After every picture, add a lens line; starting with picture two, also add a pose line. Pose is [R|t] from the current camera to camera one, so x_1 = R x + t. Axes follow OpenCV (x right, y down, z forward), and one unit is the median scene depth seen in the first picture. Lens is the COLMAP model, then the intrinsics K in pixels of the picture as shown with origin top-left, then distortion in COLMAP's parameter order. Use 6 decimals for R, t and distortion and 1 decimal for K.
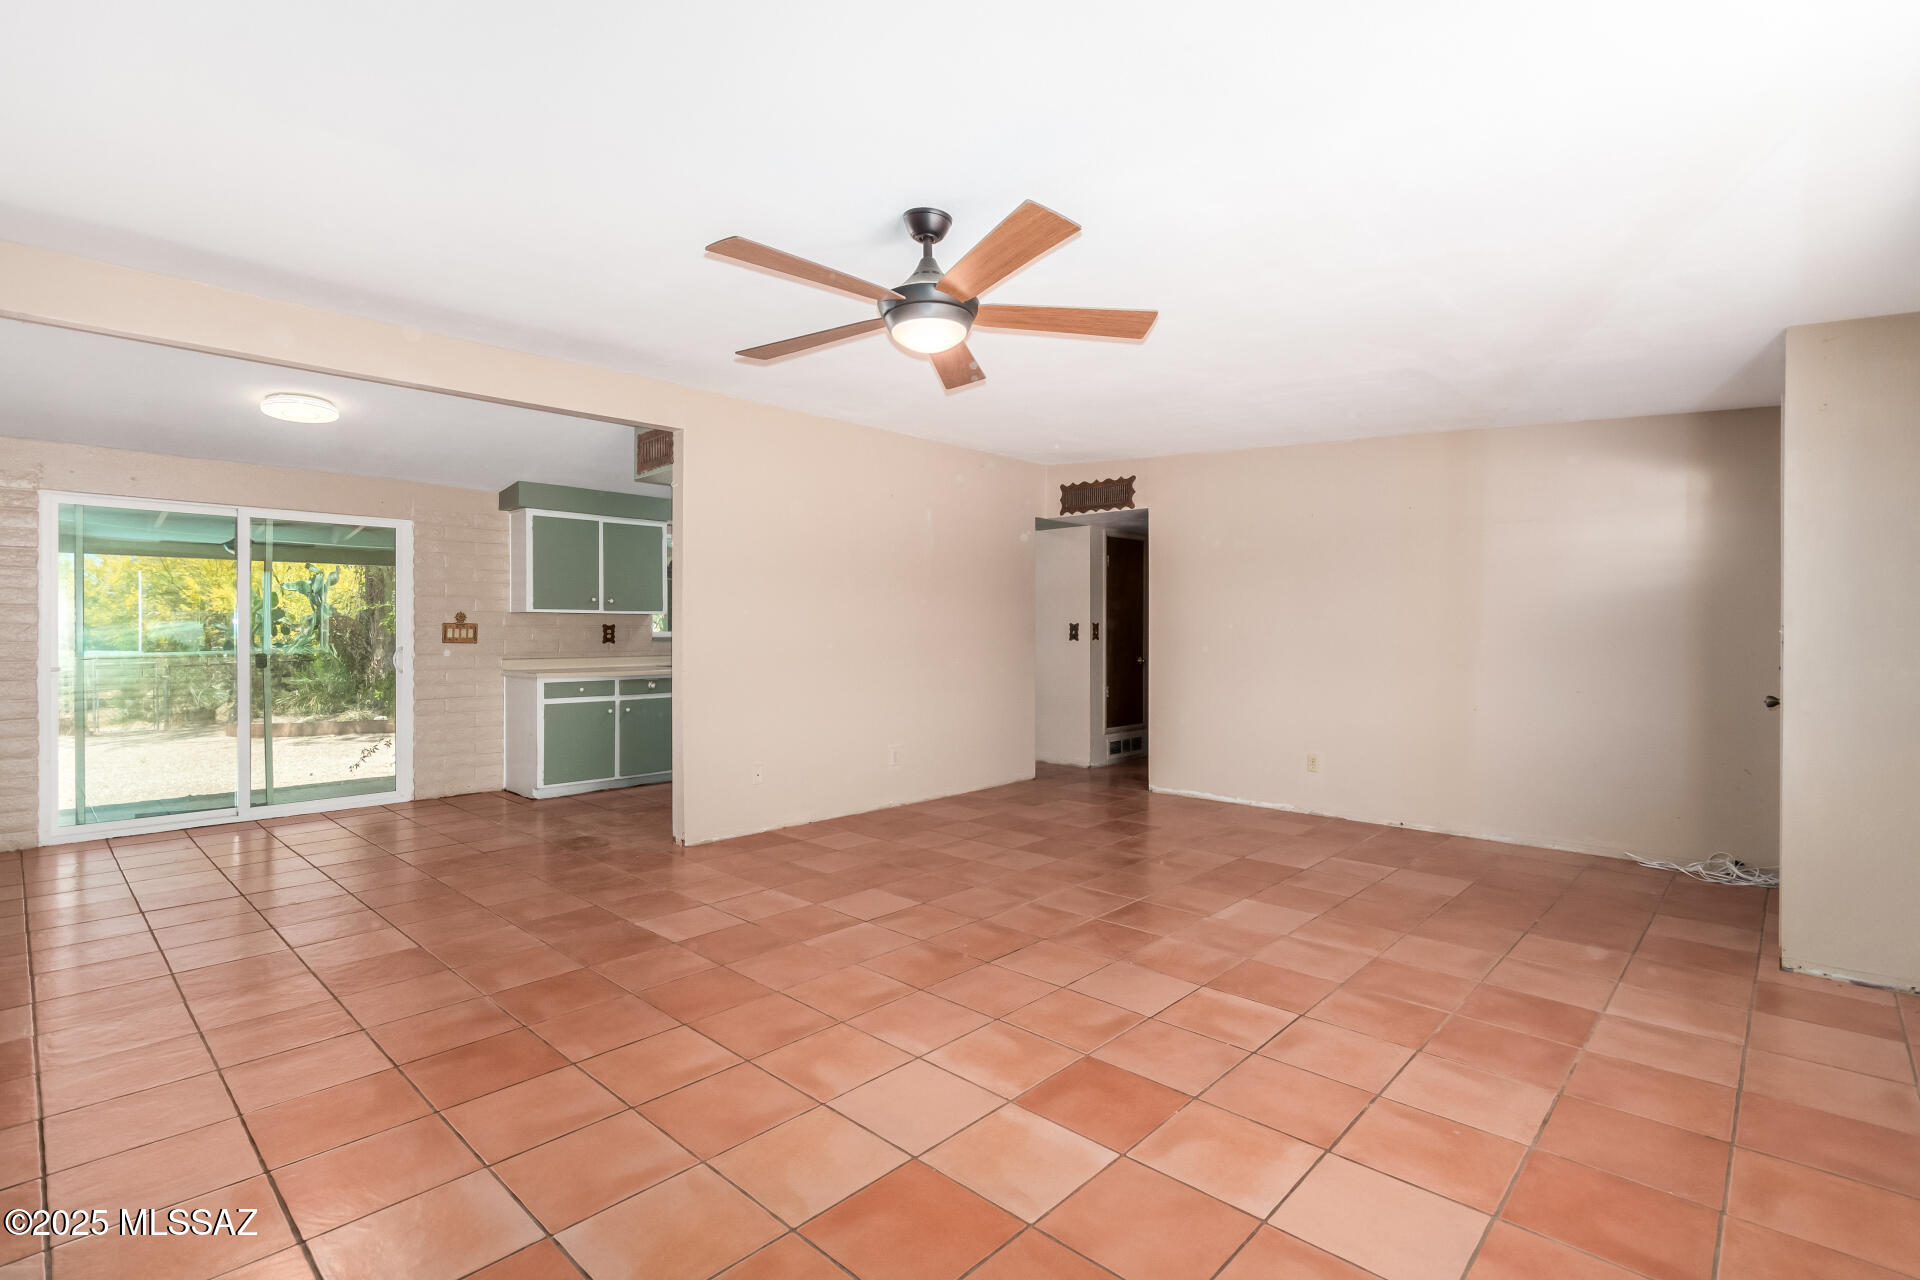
lens RADIAL K [[891.0, 0, 970.9], [0, 891.0, 632.9], [0, 0, 1]] dist [0.001520, -0.000906]
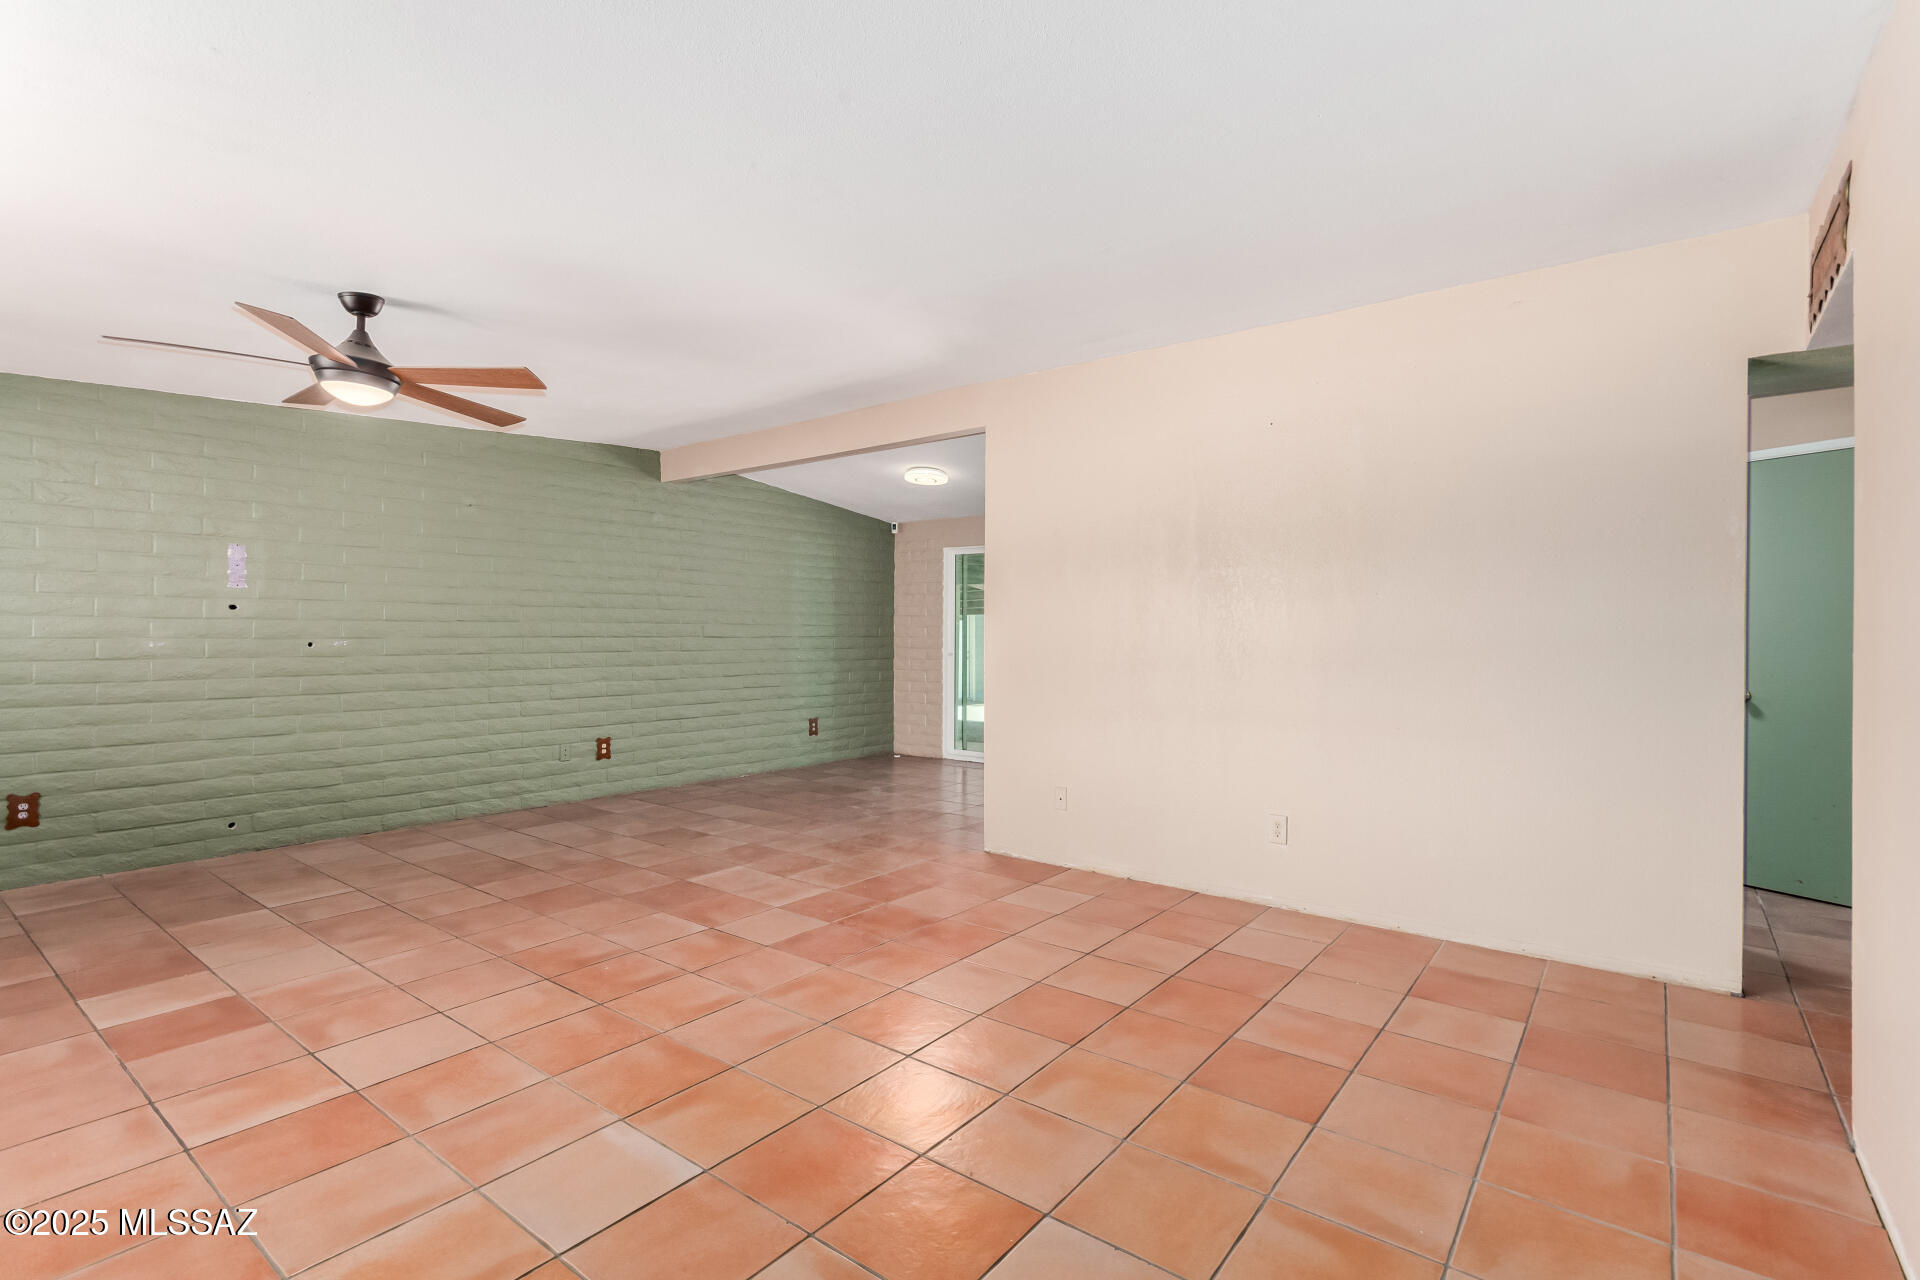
lens RADIAL K [[896.7, 0, 968.0], [0, 896.7, 636.4], [0, 0, 1]] dist [0.002756, -0.000203]
pose [[0.095287, 0.006517, -0.995428, 0.962830], [-0.007925, 0.999952, 0.005788, -0.003250], [0.995418, 0.007337, 0.095334, 1.292769]]
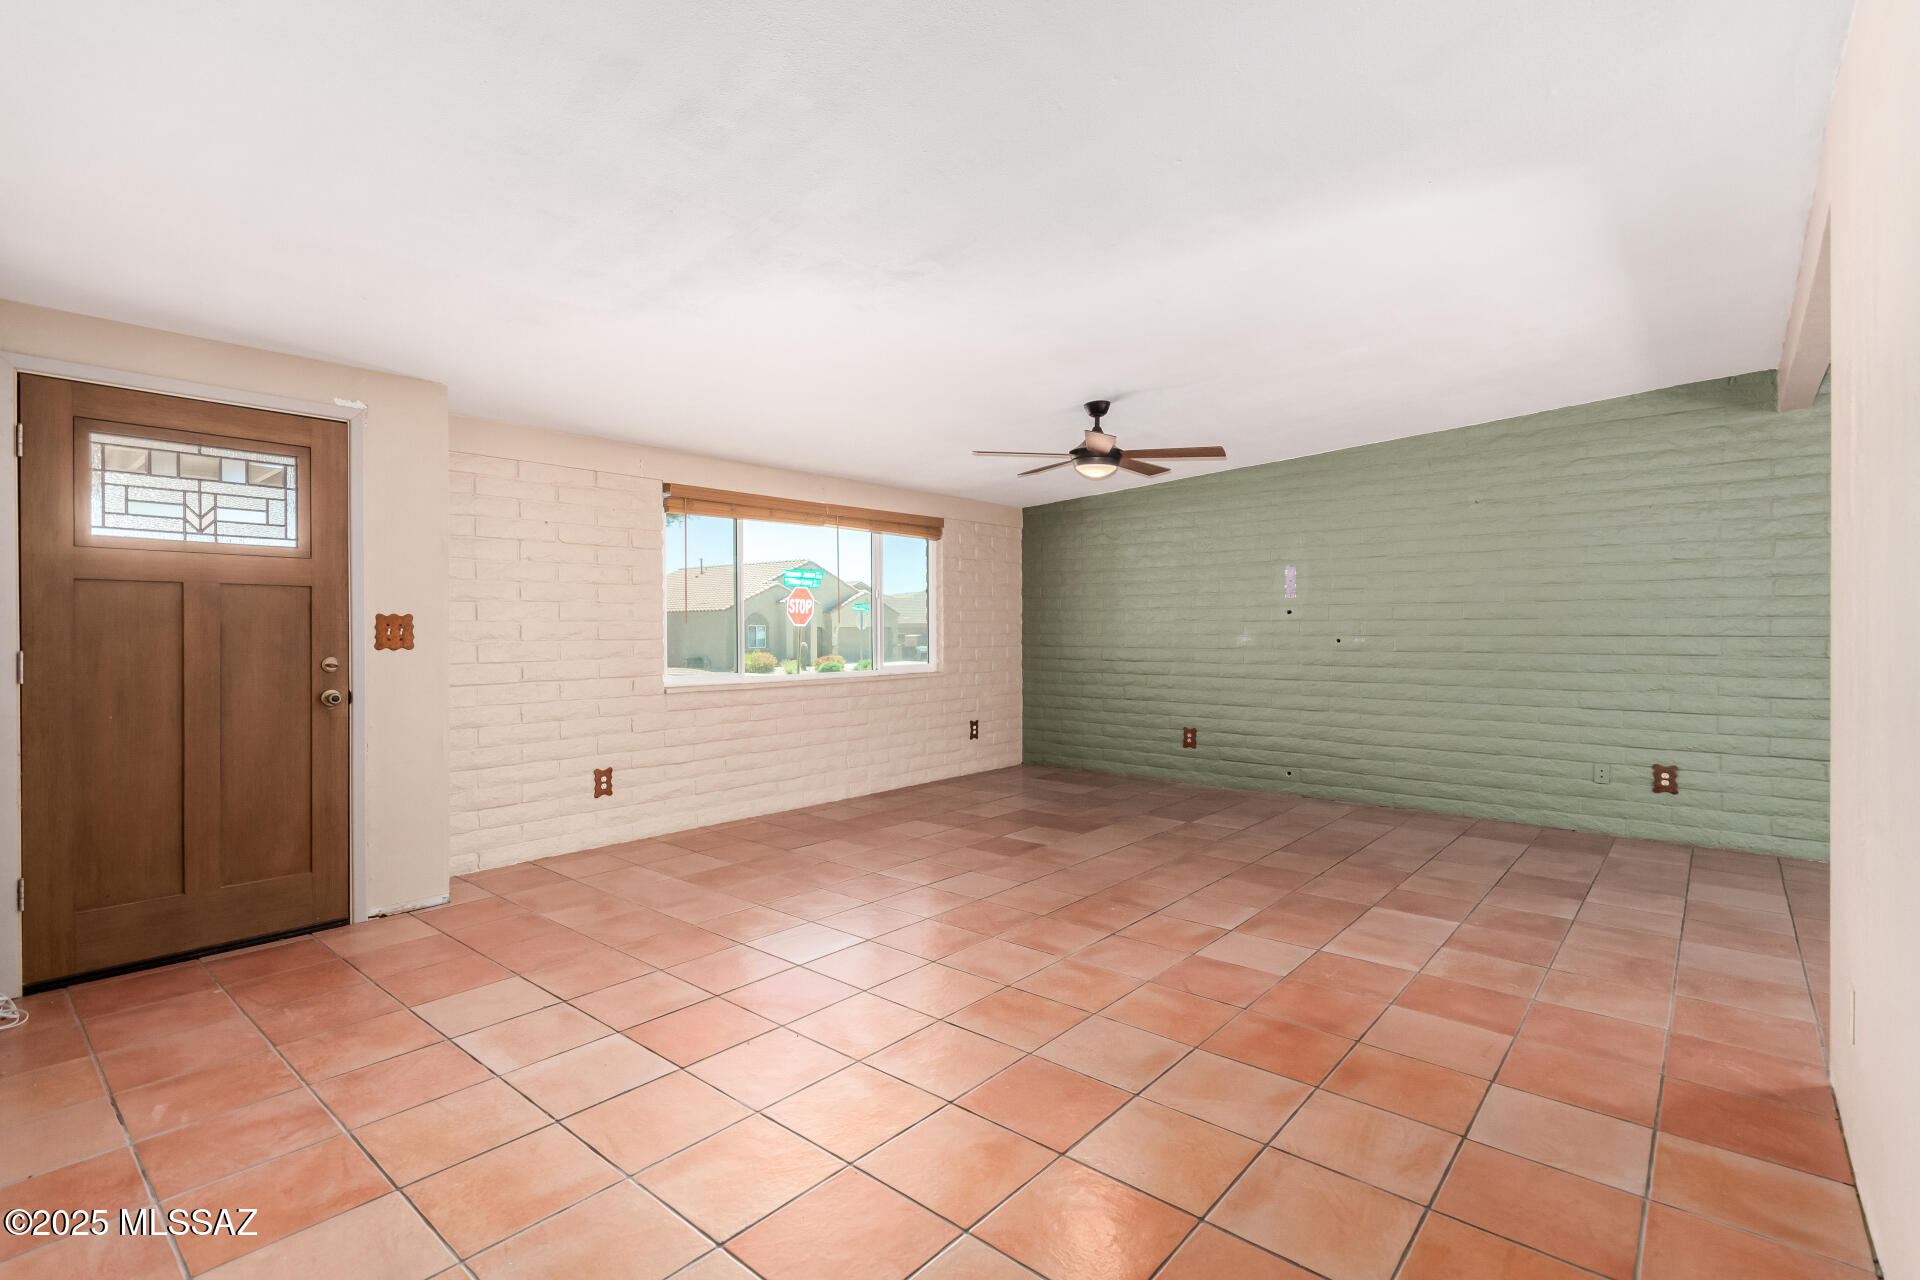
lens RADIAL K [[886.9, 0, 966.0], [0, 886.9, 624.8], [0, 0, 1]] dist [0.003423, 0.000238]
pose [[-0.999167, 0.001547, -0.040790, 0.223989], [0.001618, 0.999997, -0.001700, -0.003461], [0.040787, -0.001764, -0.999166, 2.119558]]
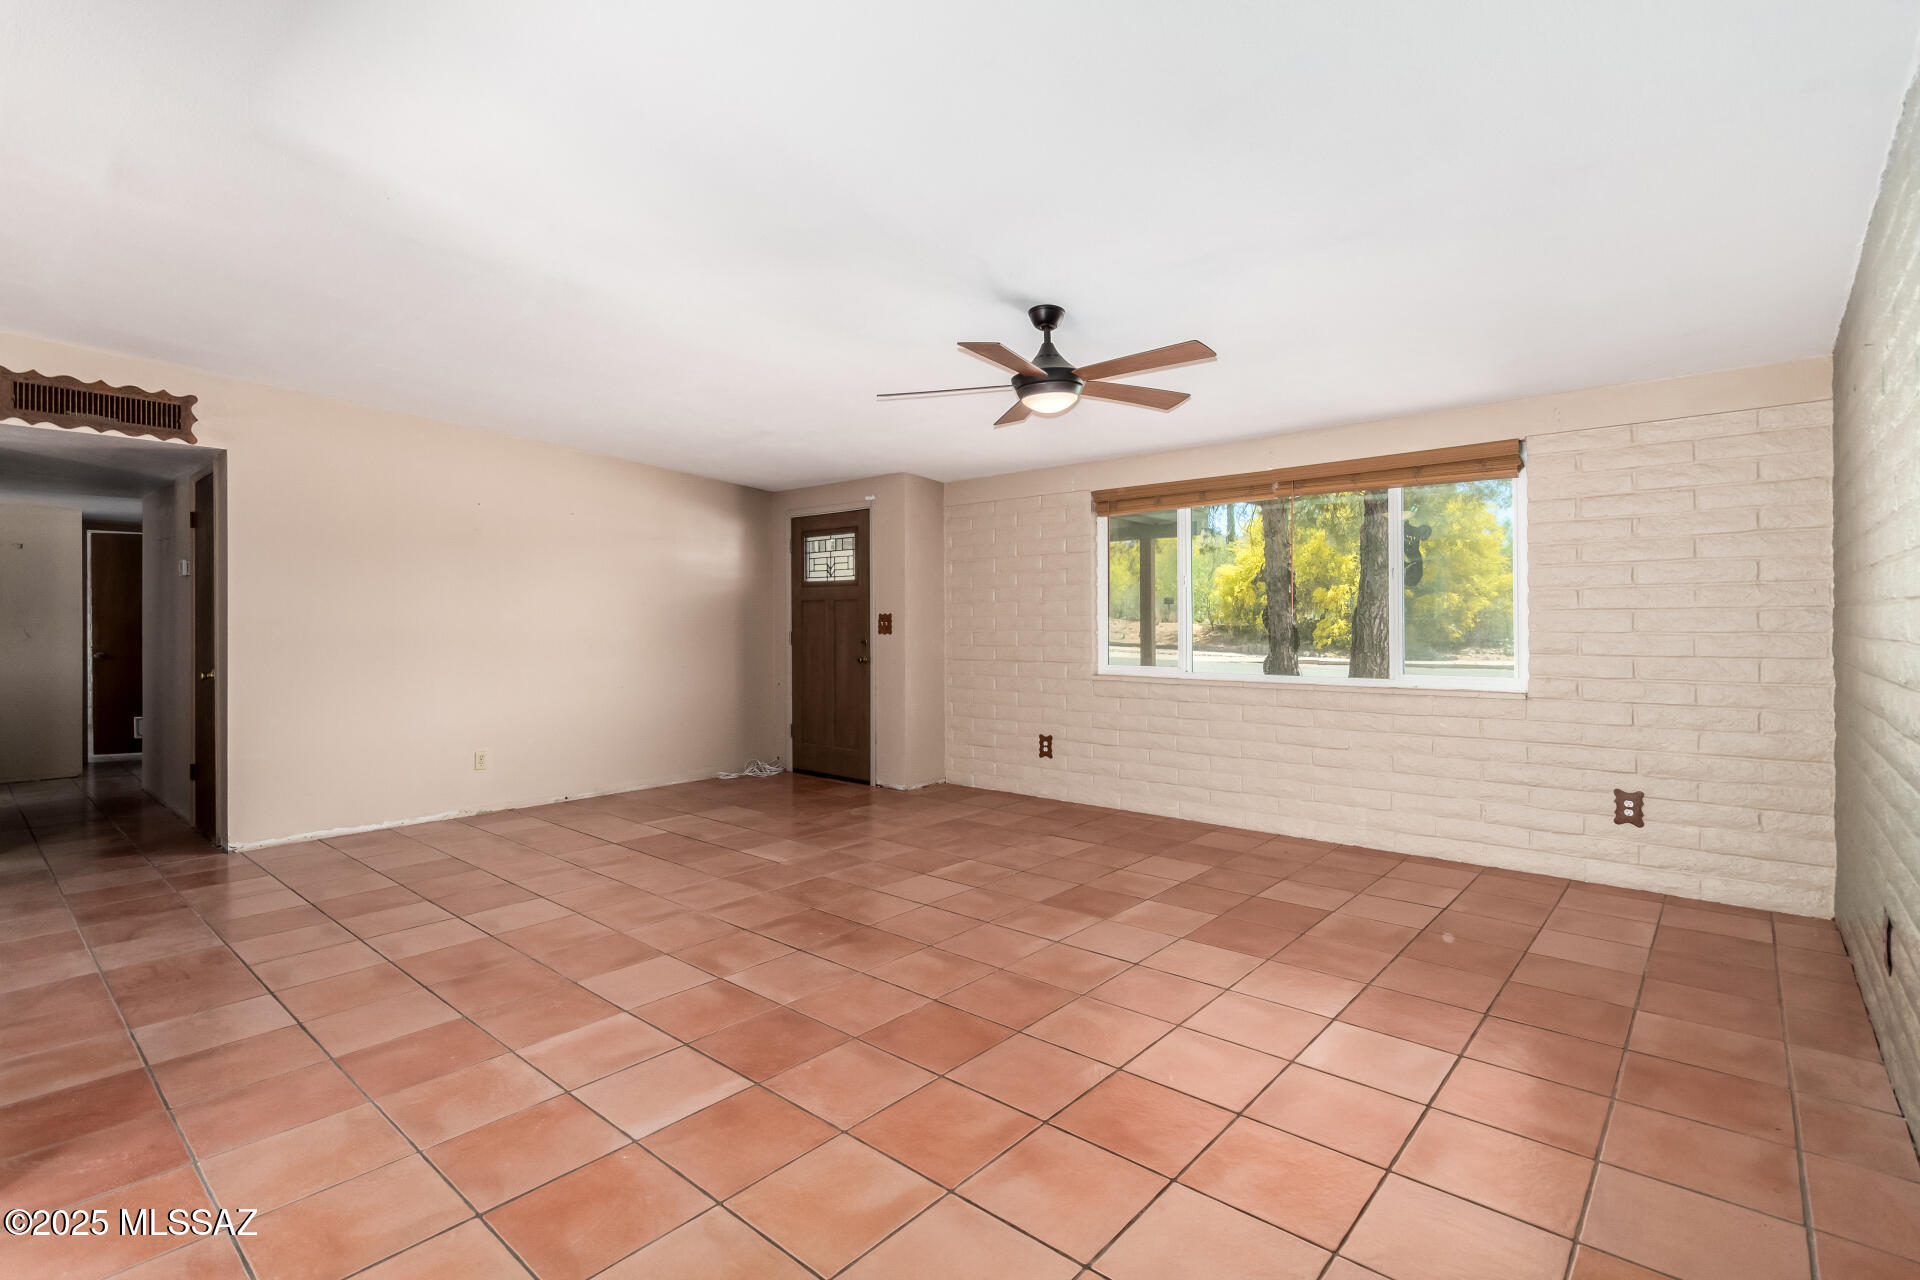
lens RADIAL K [[891.2, 0, 963.8], [0, 891.2, 616.8], [0, 0, 1]] dist [0.003138, 0.000080]
pose [[-0.032378, 0.005634, 0.999460, -1.029955], [0.005518, 0.999970, -0.005458, -0.001811], [-0.999460, 0.005338, -0.032408, 0.875852]]
